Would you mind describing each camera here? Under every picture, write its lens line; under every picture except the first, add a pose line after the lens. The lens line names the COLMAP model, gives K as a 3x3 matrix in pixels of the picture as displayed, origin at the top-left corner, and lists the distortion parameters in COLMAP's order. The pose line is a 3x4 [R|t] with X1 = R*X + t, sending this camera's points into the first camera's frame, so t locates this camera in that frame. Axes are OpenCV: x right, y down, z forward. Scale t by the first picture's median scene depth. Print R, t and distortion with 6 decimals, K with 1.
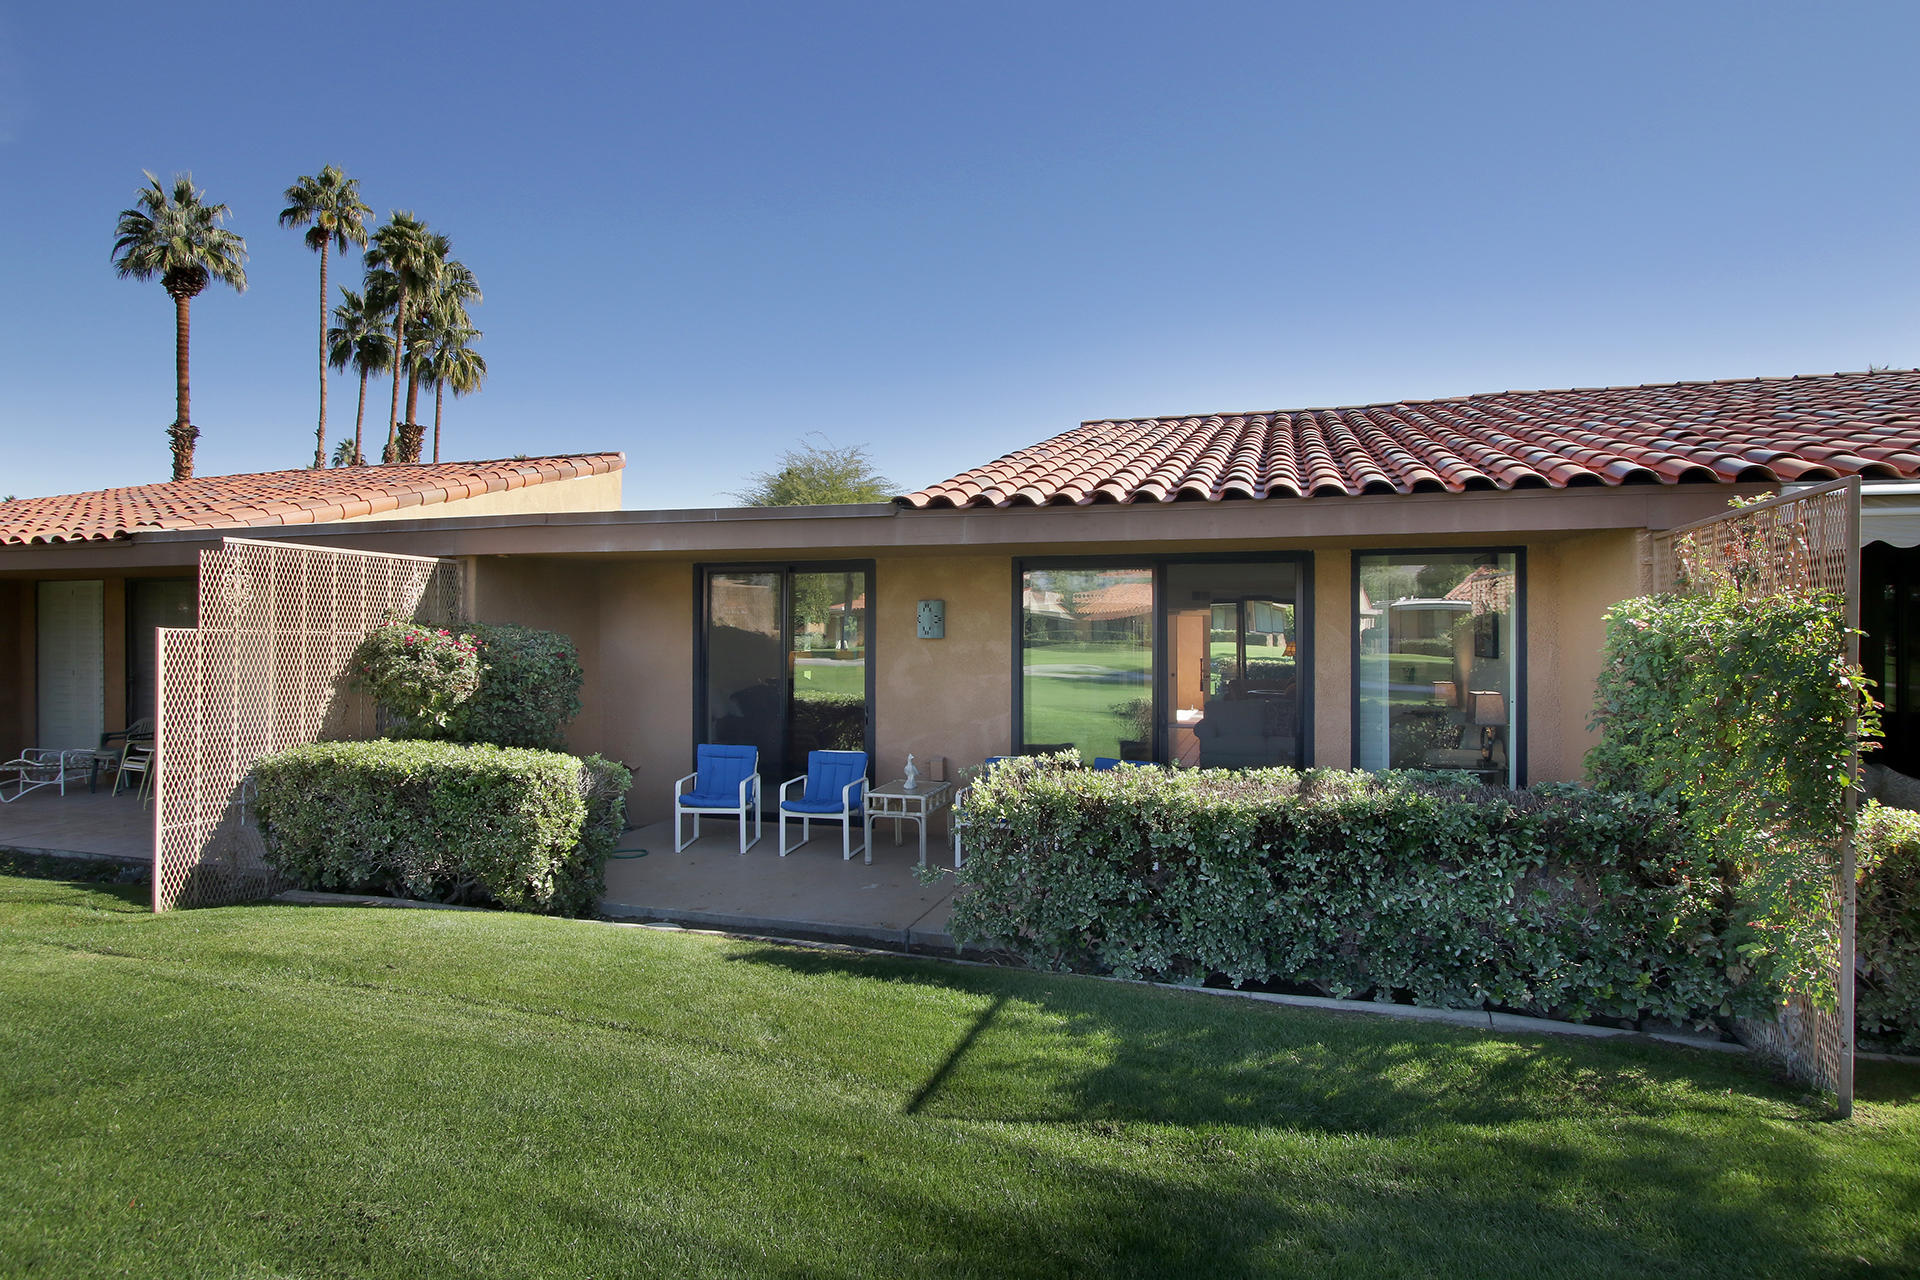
lens RADIAL K [[1011.1, 0, 960.9], [0, 1011.1, 630.7], [0, 0, 1]] dist [-0.004619, -0.000399]
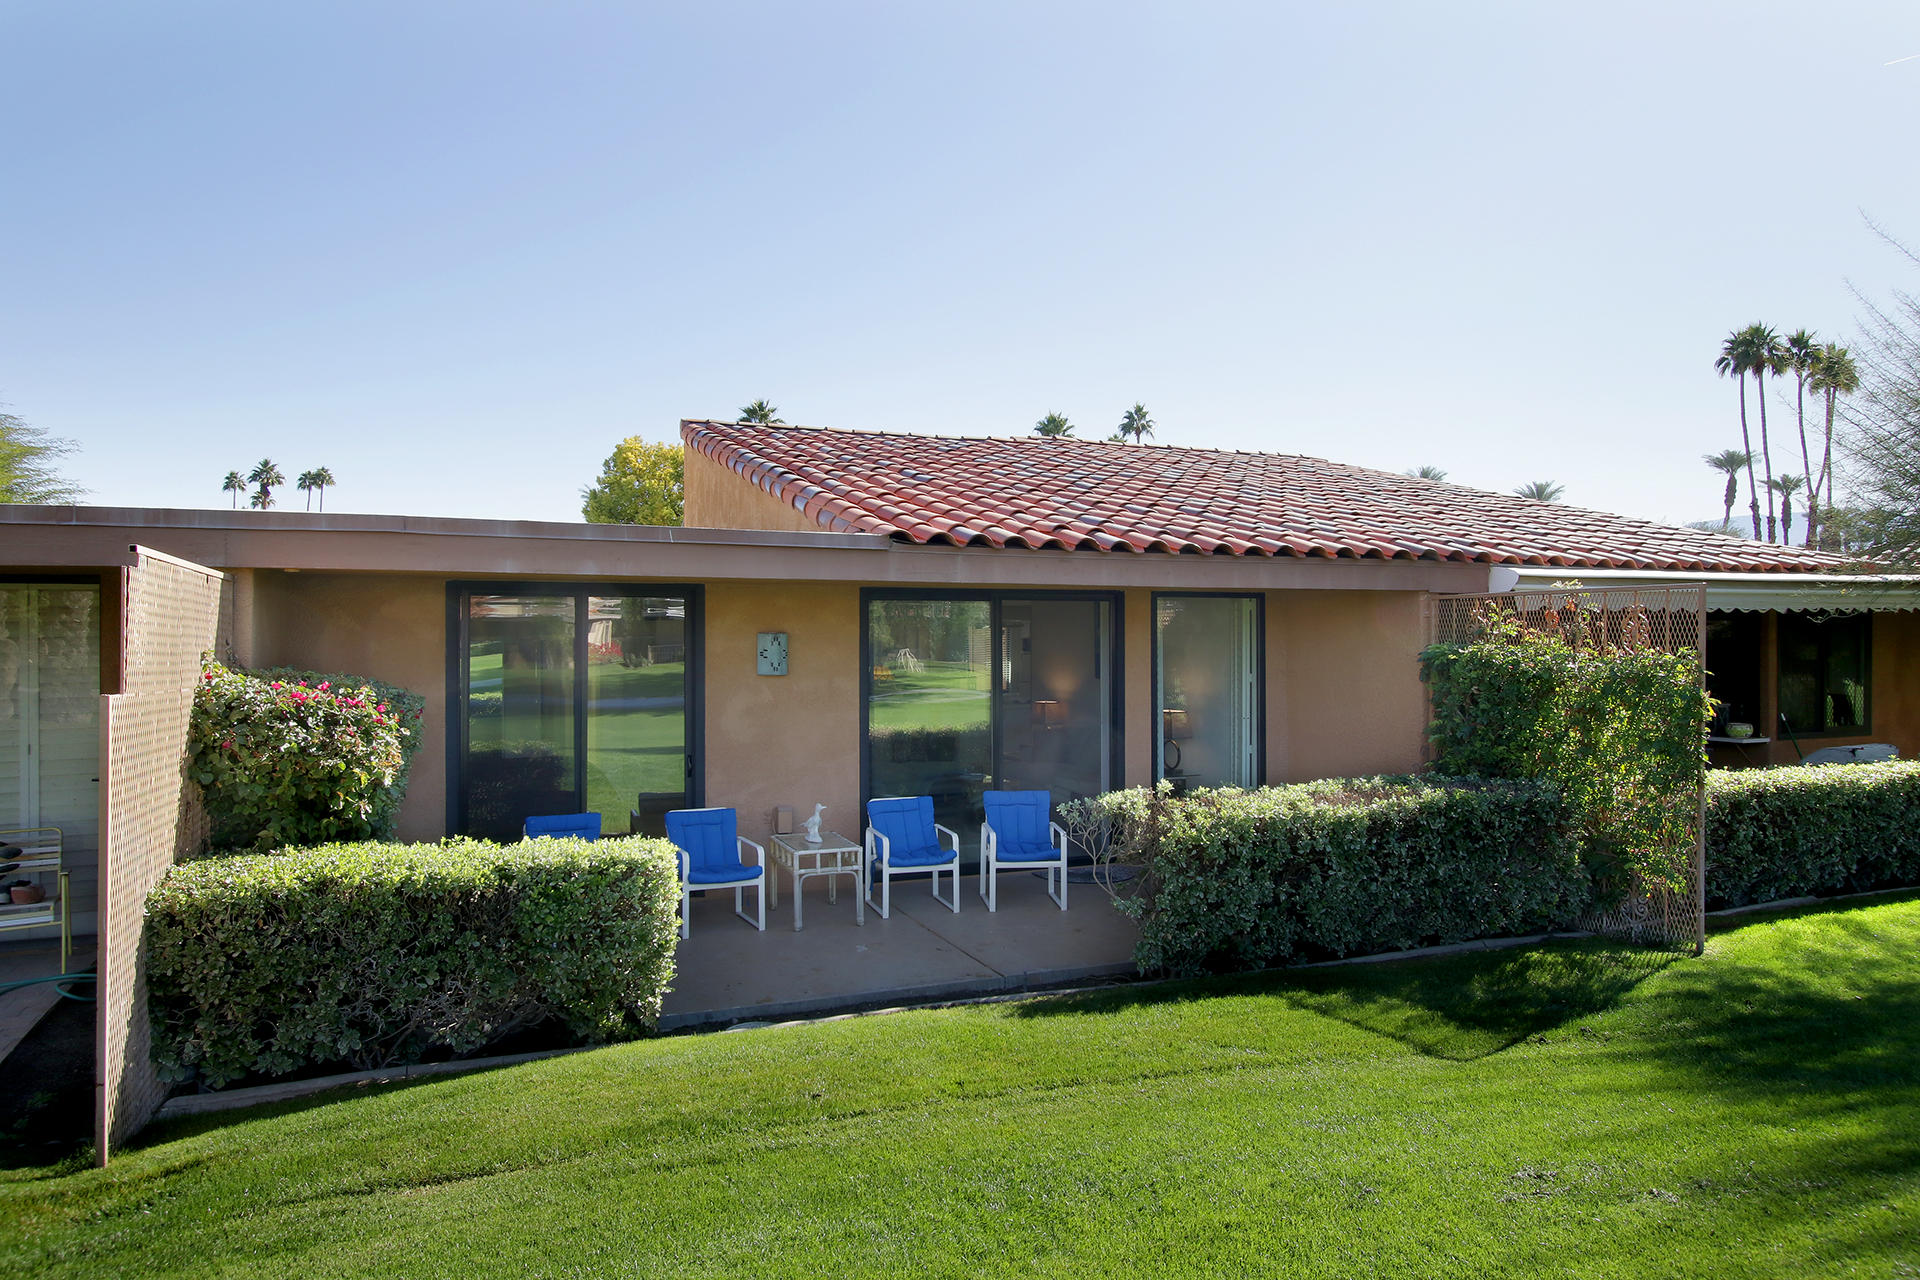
lens RADIAL K [[1173.9, 0, 963.0], [0, 1173.9, 642.6], [0, 0, 1]] dist [0.002122, 0.003276]
pose [[0.783818, -0.003343, 0.620981, -0.959762], [0.002587, 0.999994, 0.002118, -0.040169], [-0.620985, -0.000054, 0.783823, 0.142756]]
